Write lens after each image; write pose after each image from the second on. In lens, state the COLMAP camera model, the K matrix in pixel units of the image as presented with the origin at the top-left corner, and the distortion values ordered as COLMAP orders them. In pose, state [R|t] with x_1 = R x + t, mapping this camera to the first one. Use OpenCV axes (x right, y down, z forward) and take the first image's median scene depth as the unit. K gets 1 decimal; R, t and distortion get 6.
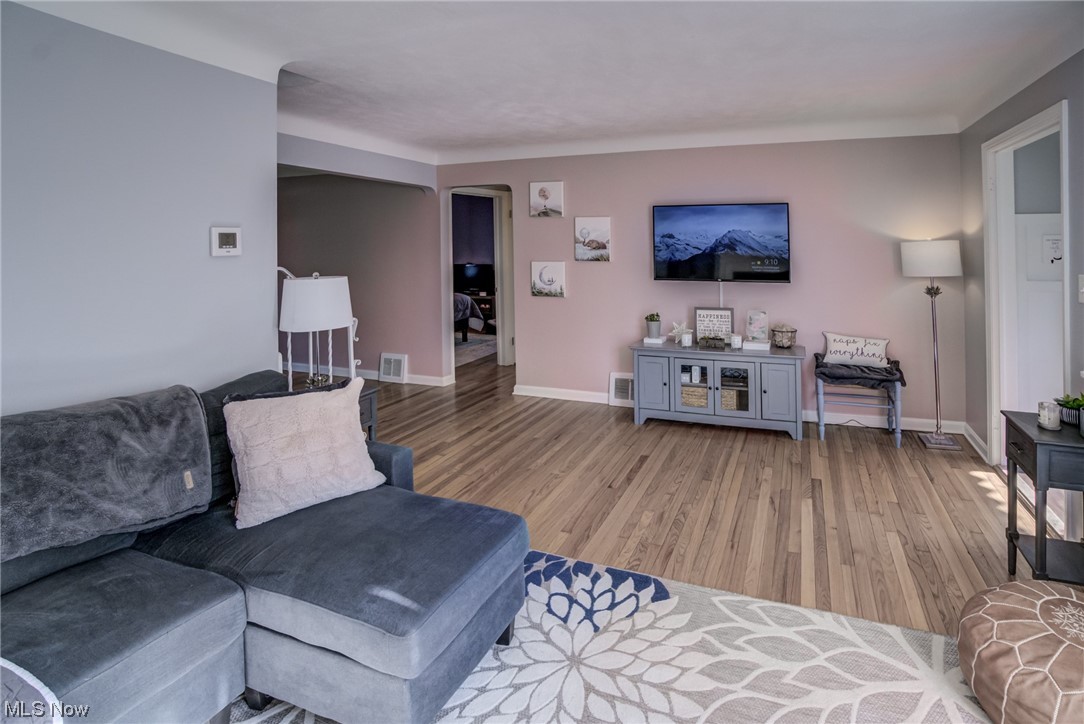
lens RADIAL K [[507.2, 0, 542.0], [0, 507.2, 362.0], [0, 0, 1]] dist [-0.024092, 0.000811]
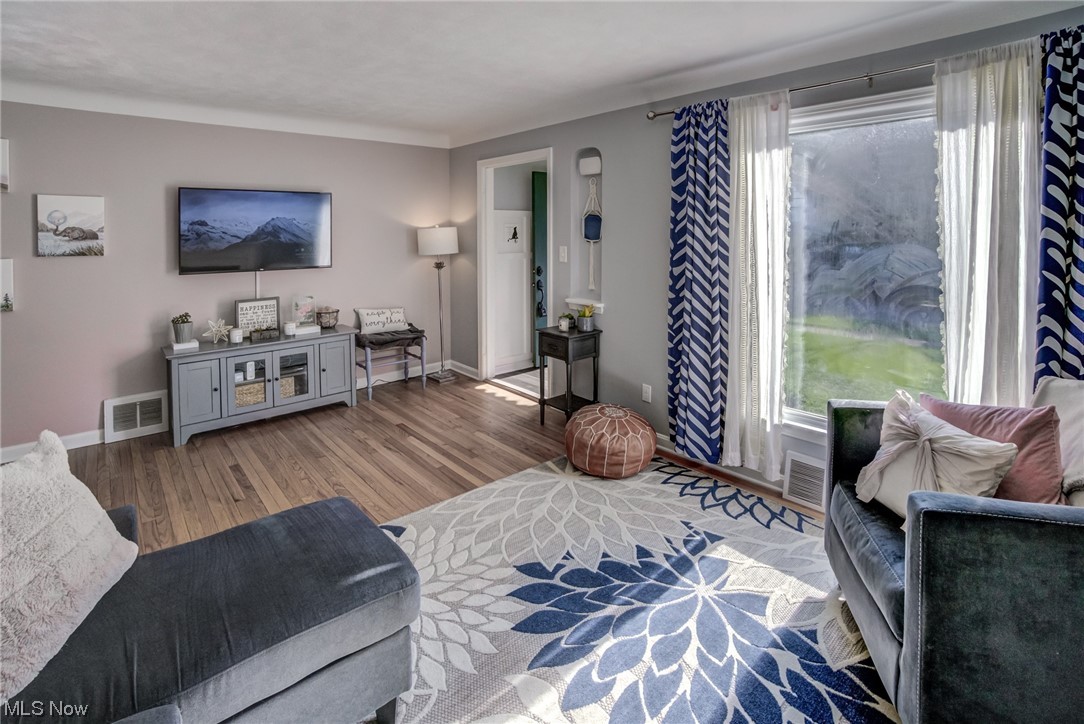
lens RADIAL K [[486.4, 0, 543.0], [0, 486.4, 403.6], [0, 0, 1]] dist [-0.000988, 0.000046]
pose [[0.523123, -0.286093, 0.802804, -0.192432], [0.195976, 0.957111, 0.213381, -0.004628], [-0.829419, 0.045706, 0.556754, 0.019641]]
